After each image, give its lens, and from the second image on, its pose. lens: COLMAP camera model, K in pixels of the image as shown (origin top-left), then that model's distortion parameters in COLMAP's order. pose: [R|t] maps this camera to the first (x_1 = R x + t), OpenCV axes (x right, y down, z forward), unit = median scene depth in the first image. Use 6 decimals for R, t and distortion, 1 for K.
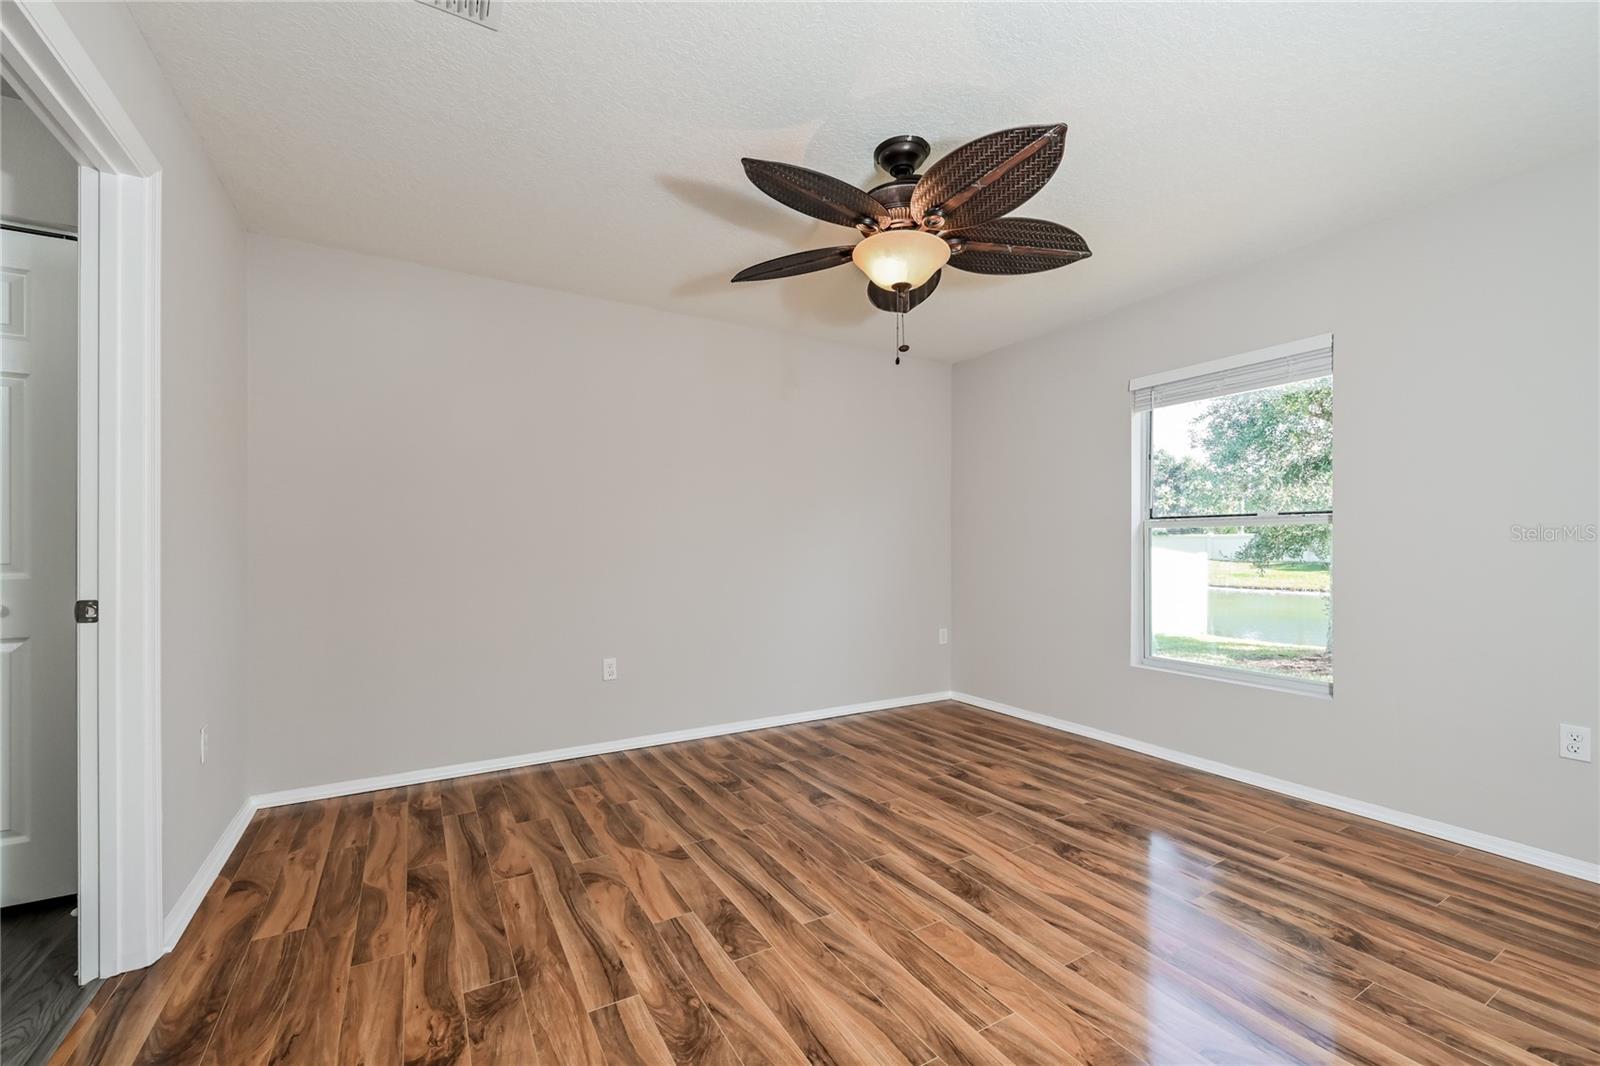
lens RADIAL K [[628.9, 0, 799.2], [0, 628.9, 546.4], [0, 0, 1]] dist [0.001578, 0.000261]
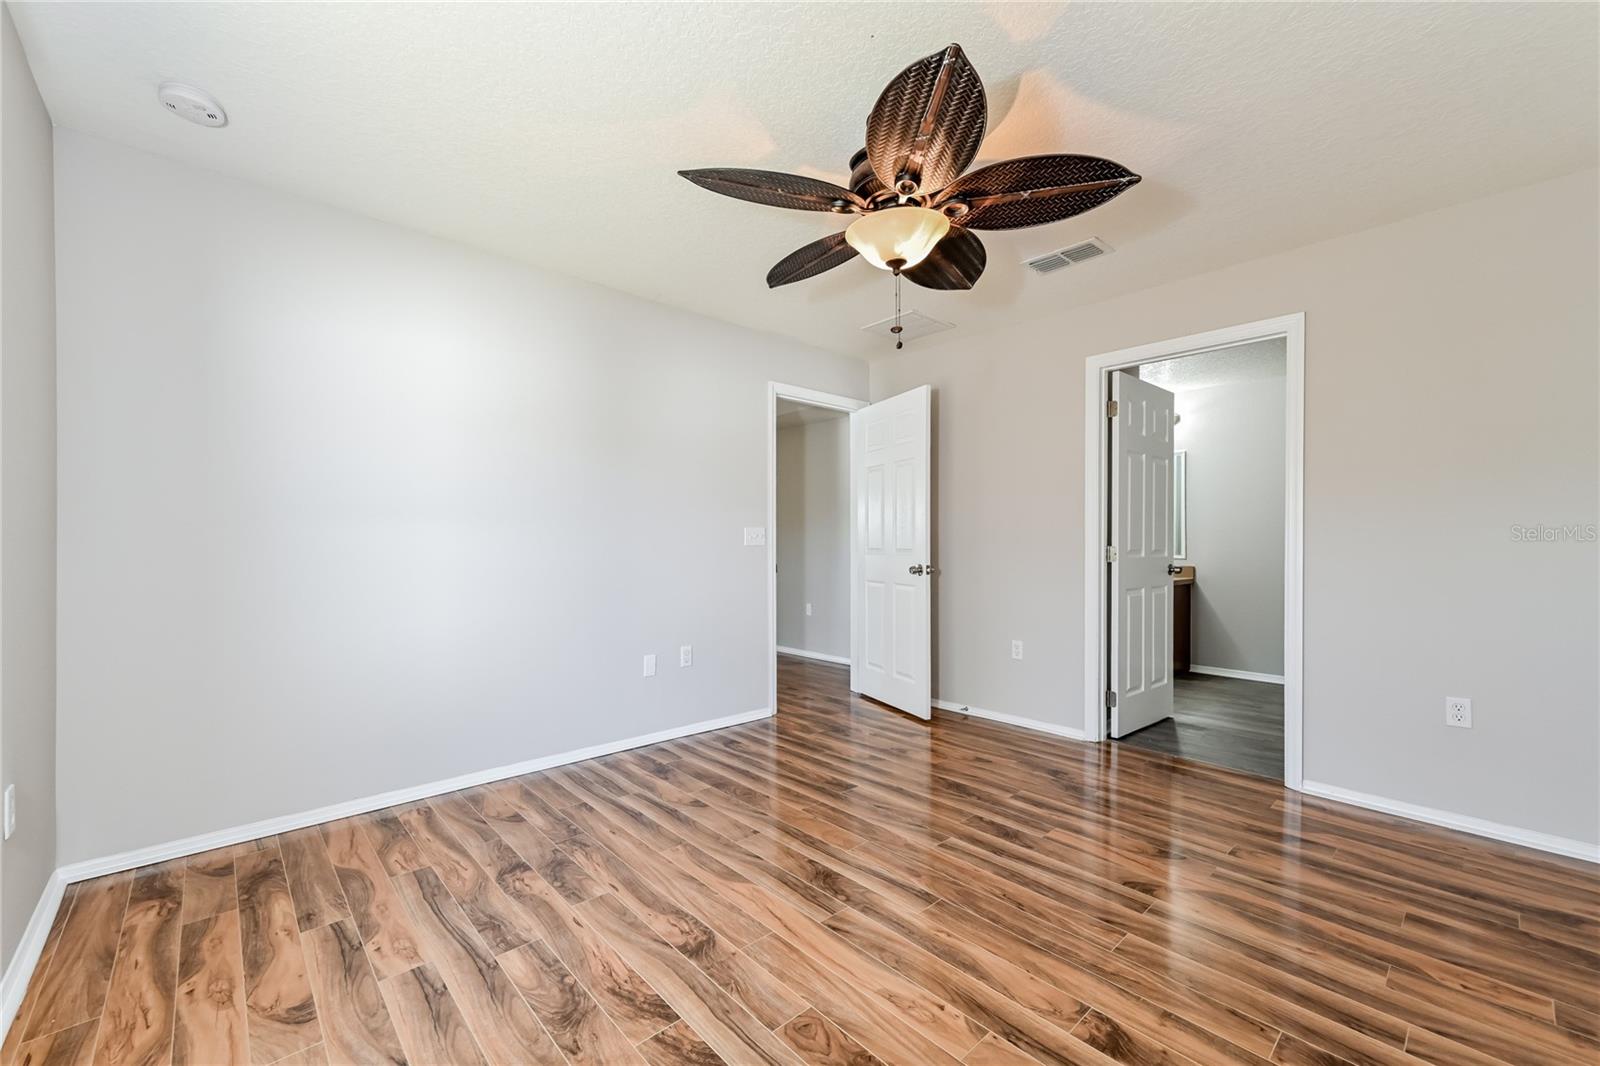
lens RADIAL K [[628.9, 0, 799.2], [0, 628.9, 546.4], [0, 0, 1]] dist [0.001578, 0.000261]
pose [[-0.975719, -0.002389, -0.219013, 0.521285], [-0.003959, 0.999970, 0.006730, 0.002749], [0.218990, 0.007433, -0.975699, 1.928774]]
